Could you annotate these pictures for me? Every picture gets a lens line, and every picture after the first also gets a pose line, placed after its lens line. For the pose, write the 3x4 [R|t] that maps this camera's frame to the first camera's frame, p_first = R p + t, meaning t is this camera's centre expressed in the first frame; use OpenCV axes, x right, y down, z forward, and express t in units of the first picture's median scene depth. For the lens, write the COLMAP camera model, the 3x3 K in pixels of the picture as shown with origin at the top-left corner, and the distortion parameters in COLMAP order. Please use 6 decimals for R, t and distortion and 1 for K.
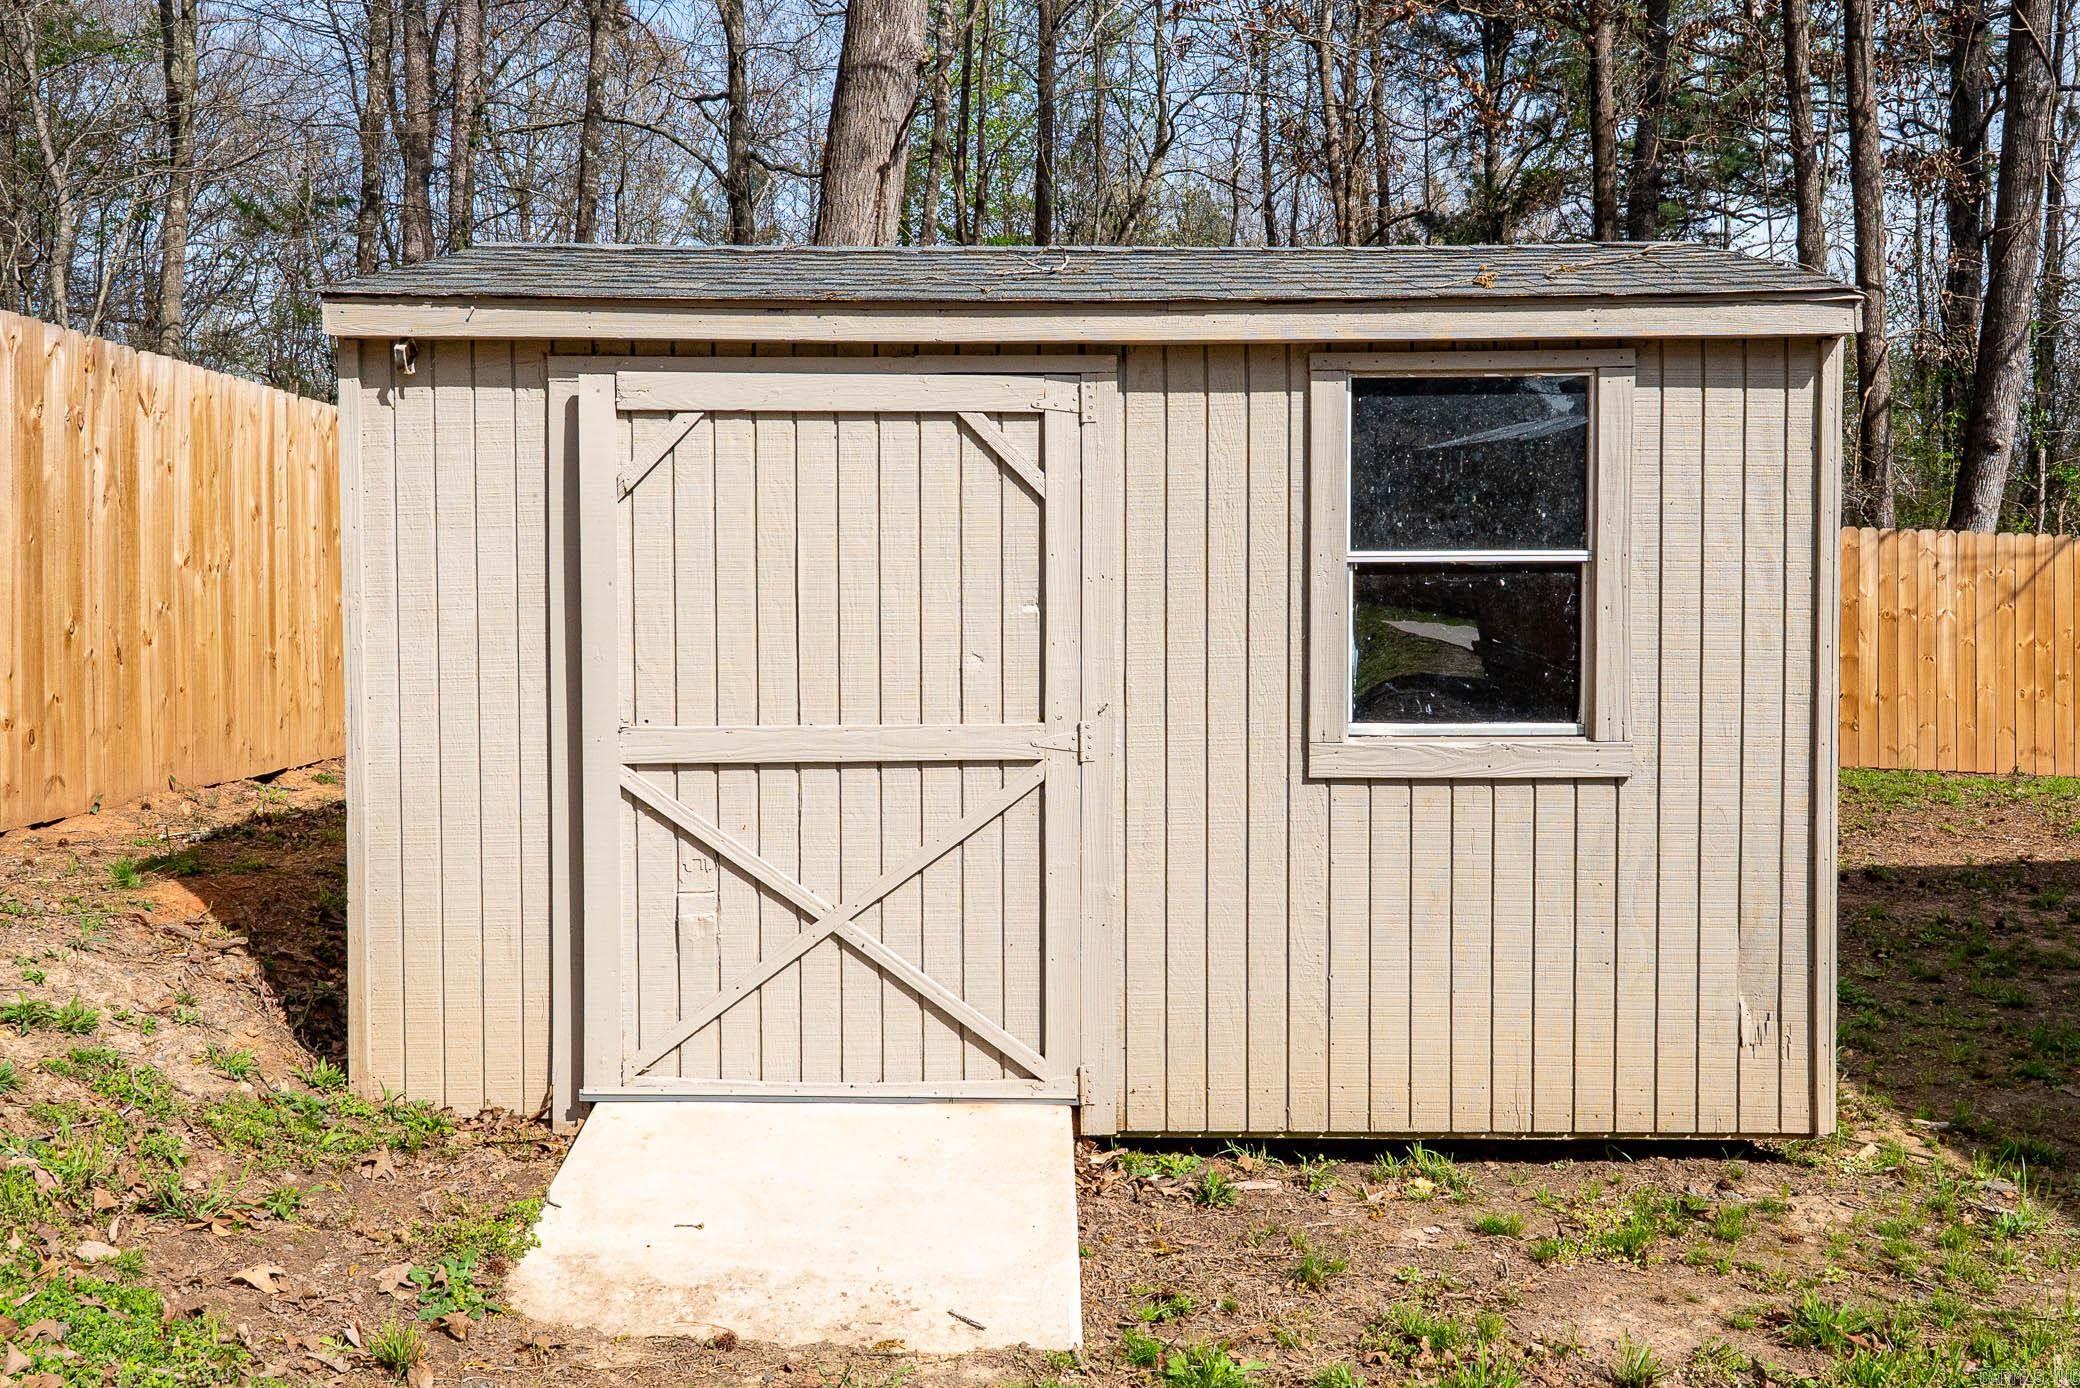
lens RADIAL K [[1802.2, 0, 1037.9], [0, 1802.2, 656.1], [0, 0, 1]] dist [-0.000860, -0.000379]
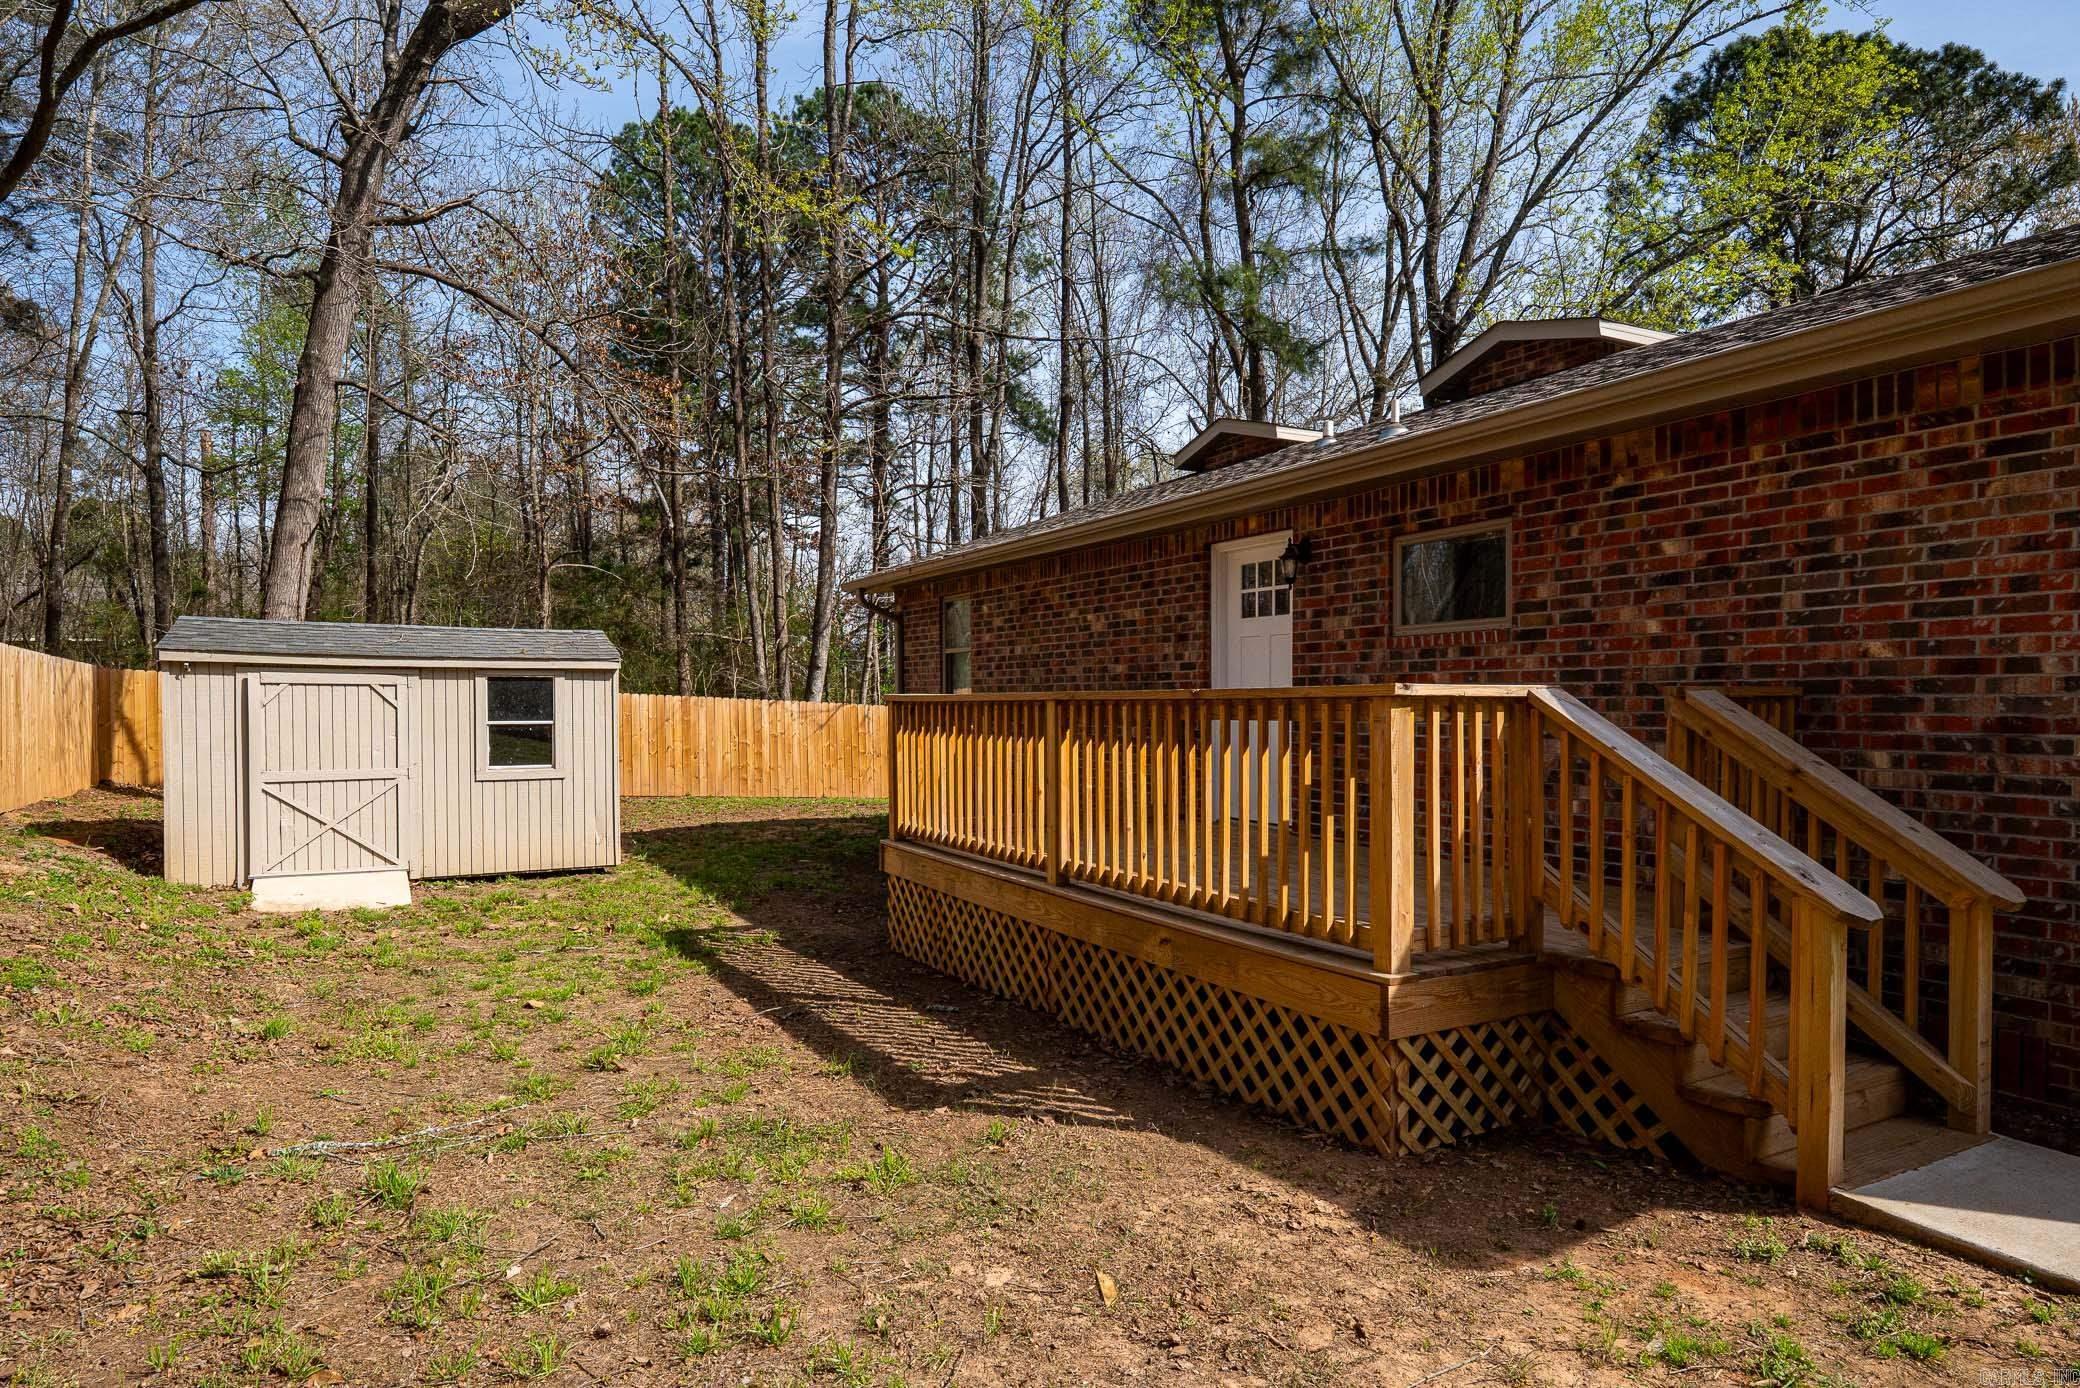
lens RADIAL K [[1186.2, 0, 1049.9], [0, 1186.2, 726.5], [0, 0, 1]] dist [-0.003821, -0.001077]
pose [[0.863323, -0.007641, 0.504594, -0.067021], [0.023500, 0.999409, -0.025073, 0.044440], [-0.504105, 0.033504, 0.862992, -1.783710]]
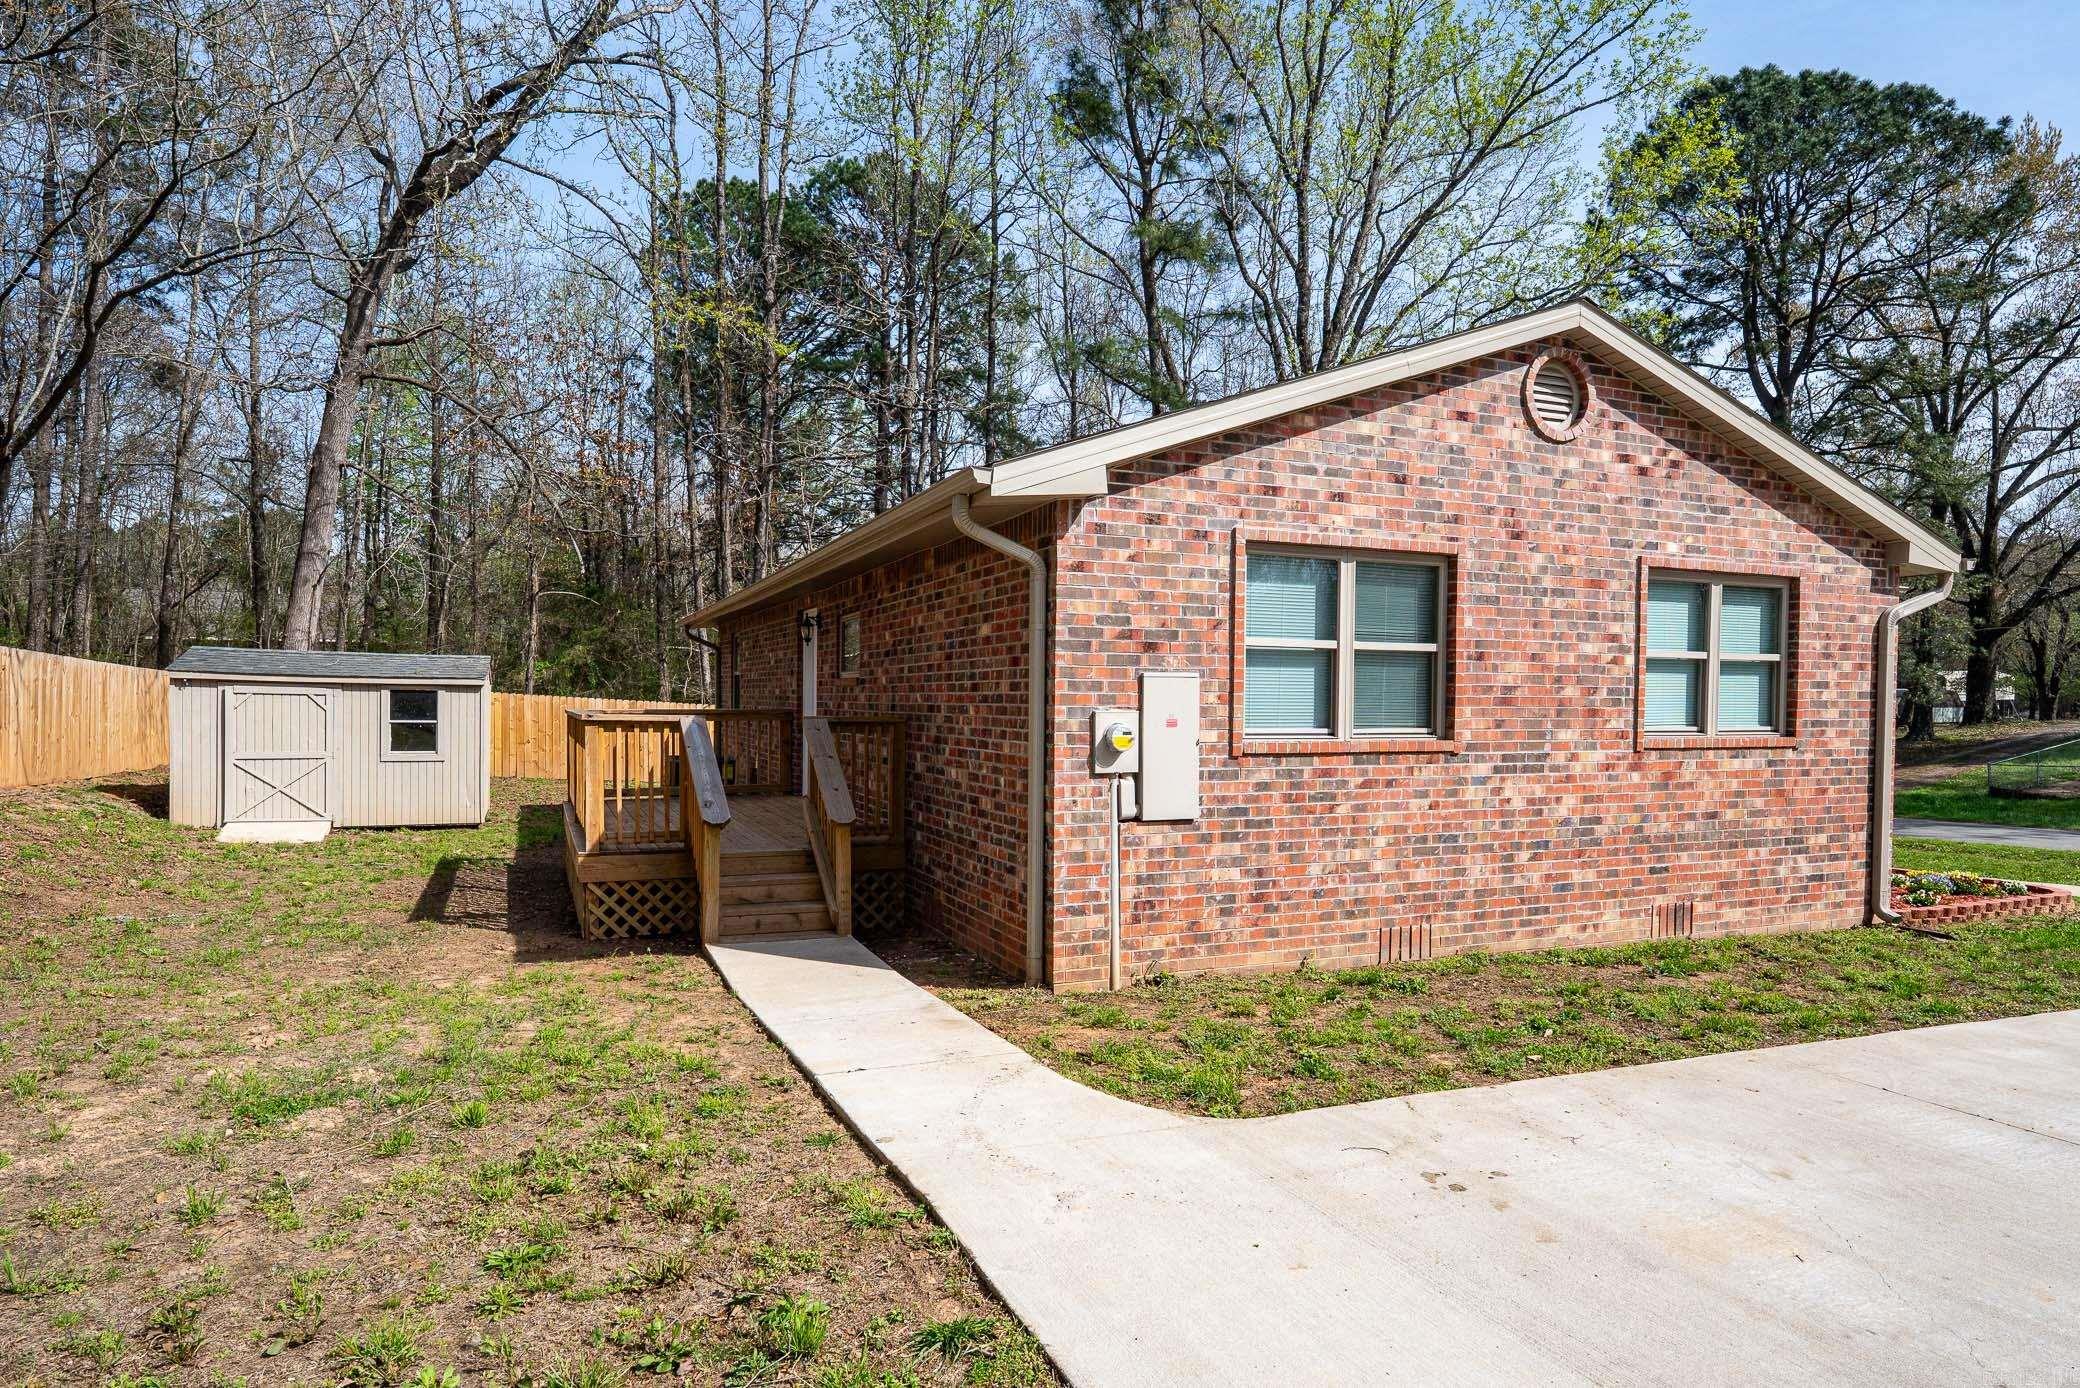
lens RADIAL K [[1186.2, 0, 1049.9], [0, 1186.2, 726.5], [0, 0, 1]] dist [-0.003821, -0.001077]
pose [[0.908176, 0.007588, 0.418520, 0.492554], [0.004257, 0.999617, -0.027361, 0.069475], [-0.418567, 0.026630, 0.907796, -3.170873]]
